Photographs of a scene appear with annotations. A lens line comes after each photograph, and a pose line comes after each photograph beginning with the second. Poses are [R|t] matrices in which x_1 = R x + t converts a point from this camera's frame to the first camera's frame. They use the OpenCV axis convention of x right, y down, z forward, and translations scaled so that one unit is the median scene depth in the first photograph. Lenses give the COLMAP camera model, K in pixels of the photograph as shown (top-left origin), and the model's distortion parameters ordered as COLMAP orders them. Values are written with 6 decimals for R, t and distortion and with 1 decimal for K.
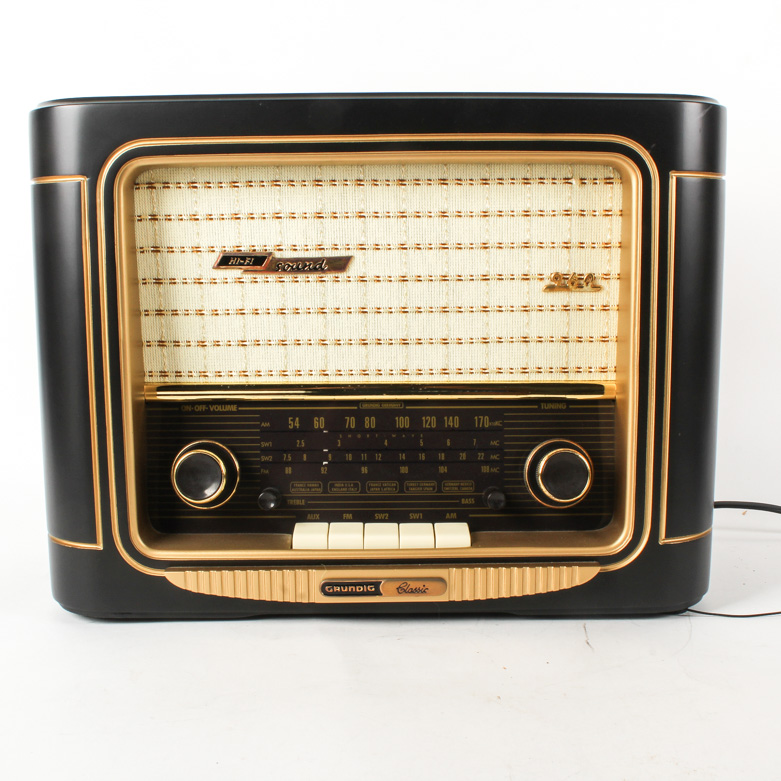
lens RADIAL K [[1090.6, 0, 390.5], [0, 1090.6, 390.5], [0, 0, 1]] dist [-0.158032, 0.015436]
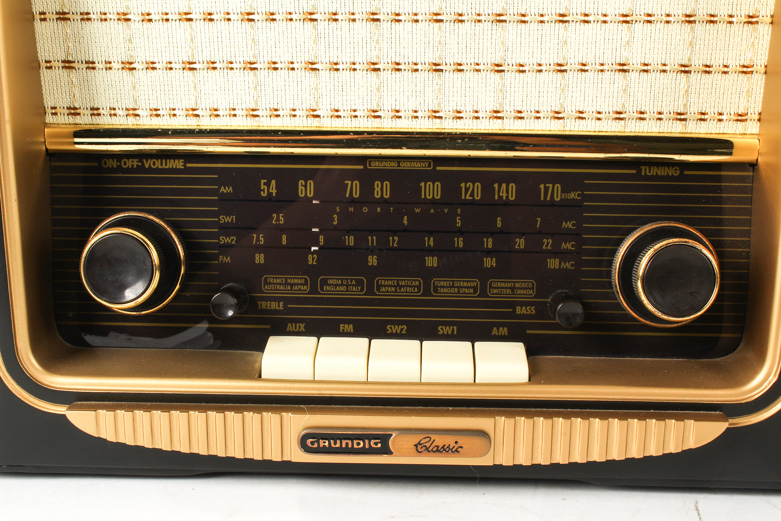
lens RADIAL K [[1080.2, 0, 389.0], [0, 1080.2, 273.4], [0, 0, 1]] dist [-0.067563, 0.042763]
pose [[0.999034, 0.023913, -0.036857, 0.011423], [-0.019301, 0.992495, 0.120754, 0.000337], [0.039468, -0.119926, 0.991998, 0.351284]]
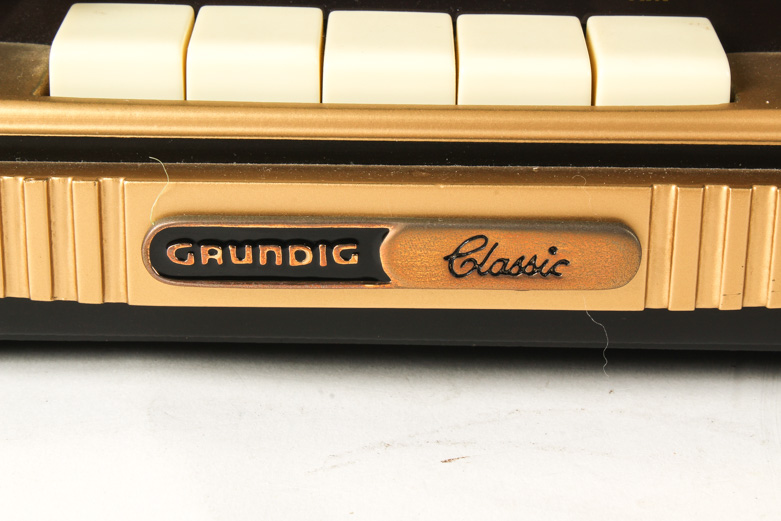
lens RADIAL K [[1887.9, 0, 390.5], [0, 1887.9, 260.5], [0, 0, 1]] dist [0.046974, 0.169800]
pose [[0.999738, 0.022679, -0.003152, -0.005605], [-0.021557, 0.978659, 0.204355, 0.089382], [0.007720, -0.204234, 0.978892, 0.546002]]
